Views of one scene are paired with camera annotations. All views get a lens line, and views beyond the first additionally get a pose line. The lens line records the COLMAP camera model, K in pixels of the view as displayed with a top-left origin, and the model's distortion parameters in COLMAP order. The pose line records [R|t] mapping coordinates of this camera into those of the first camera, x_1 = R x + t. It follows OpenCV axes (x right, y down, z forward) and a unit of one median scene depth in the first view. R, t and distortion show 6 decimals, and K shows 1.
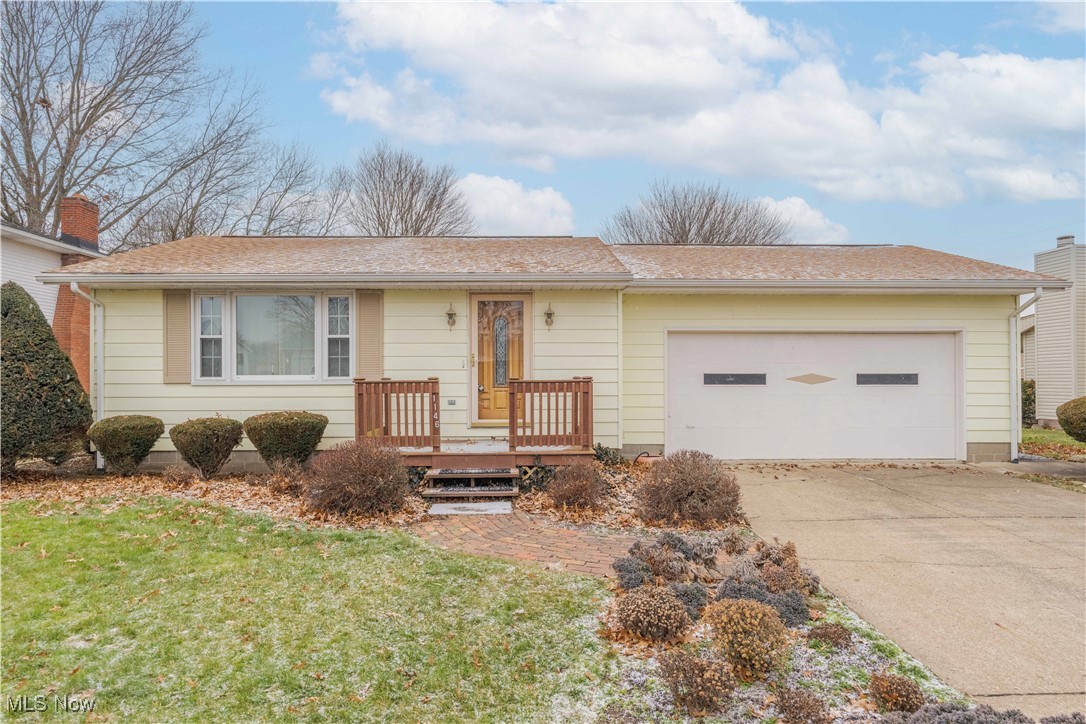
lens RADIAL K [[692.7, 0, 543.0], [0, 692.7, 362.0], [0, 0, 1]] dist [-0.000898, -0.000893]
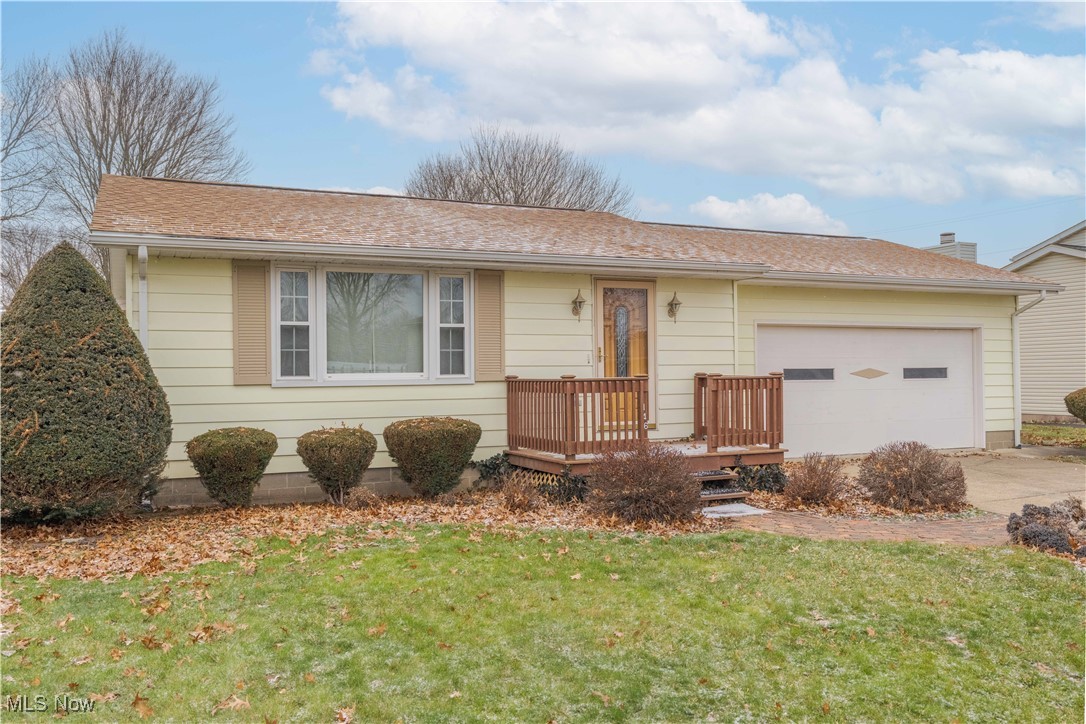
lens RADIAL K [[906.9, 0, 543.0], [0, 906.9, 362.0], [0, 0, 1]] dist [0.004445, 0.004537]
pose [[0.919473, -0.002202, 0.393147, -0.619482], [-0.000453, 0.999978, 0.006661, -0.001058], [-0.393153, -0.006302, 0.919452, -0.030696]]
